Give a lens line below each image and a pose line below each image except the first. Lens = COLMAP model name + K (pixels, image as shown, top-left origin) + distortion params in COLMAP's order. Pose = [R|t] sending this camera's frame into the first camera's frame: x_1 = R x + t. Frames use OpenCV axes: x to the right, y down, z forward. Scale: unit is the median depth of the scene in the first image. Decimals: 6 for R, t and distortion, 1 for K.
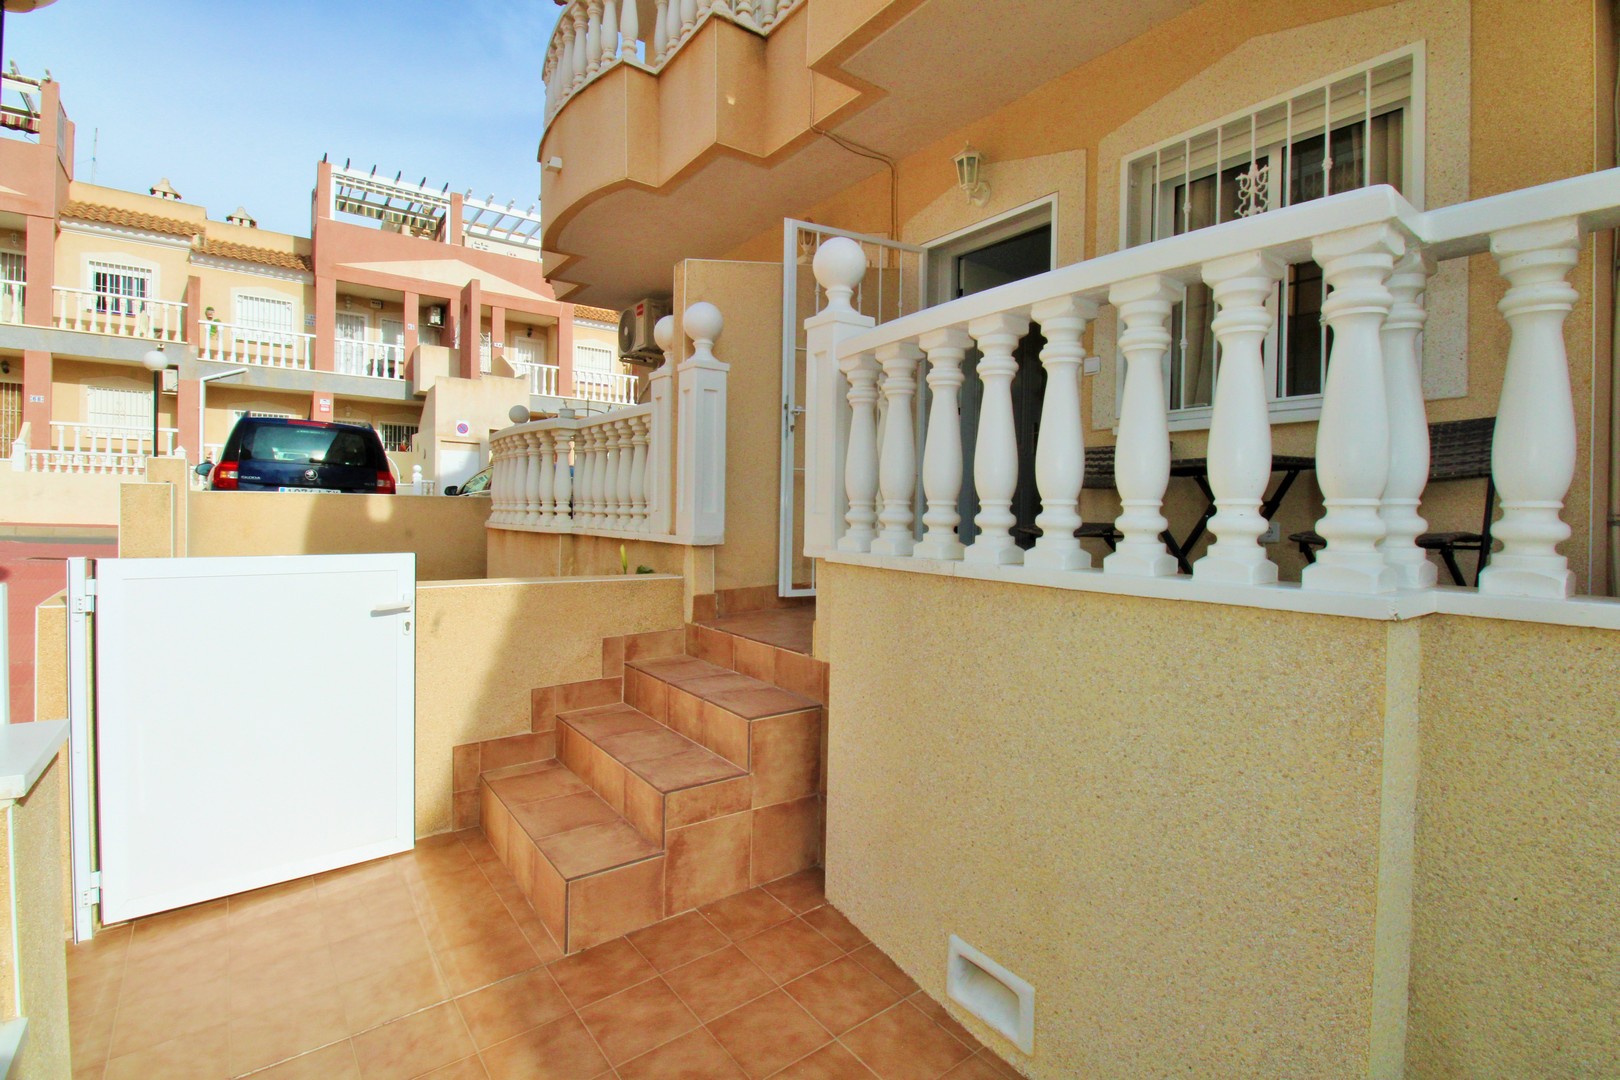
lens RADIAL K [[757.8, 0, 814.8], [0, 757.8, 531.1], [0, 0, 1]] dist [-0.016511, -0.000171]
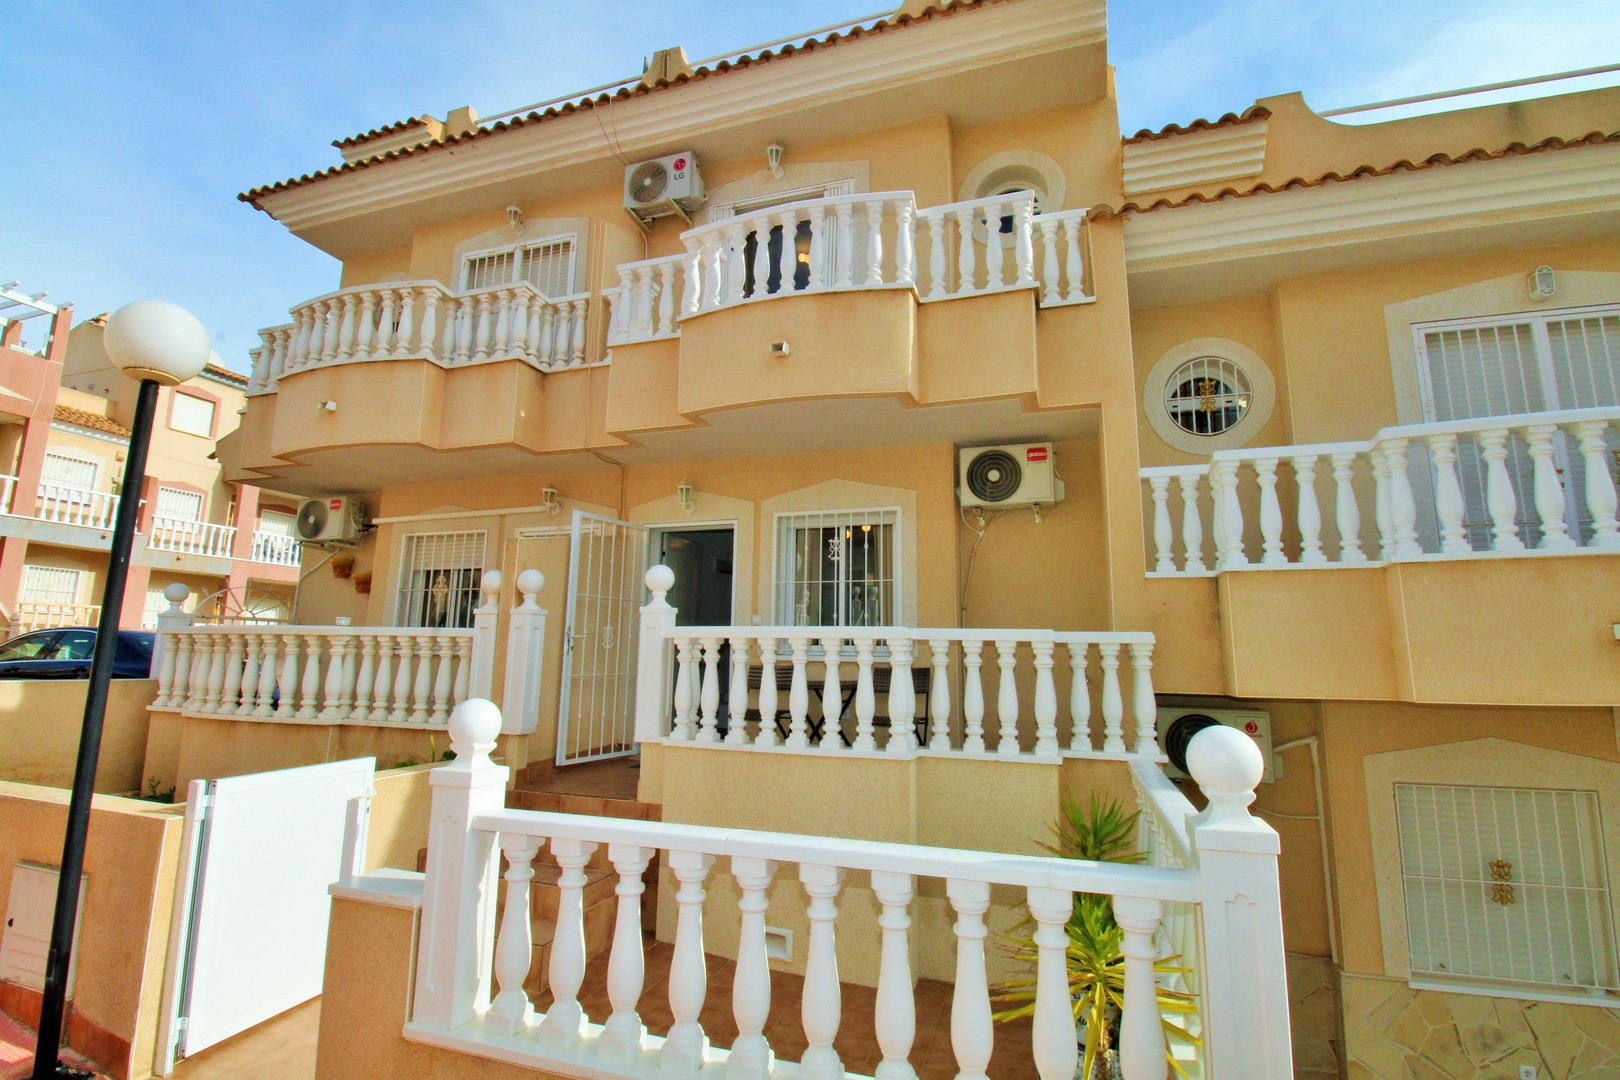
lens RADIAL K [[757.8, 0, 814.8], [0, 757.8, 531.1], [0, 0, 1]] dist [-0.016511, -0.000171]
pose [[0.824486, 0.089445, 0.558769, -0.568285], [0.013141, 0.984137, -0.176925, -0.107741], [-0.565730, 0.153215, 0.810231, -0.600197]]
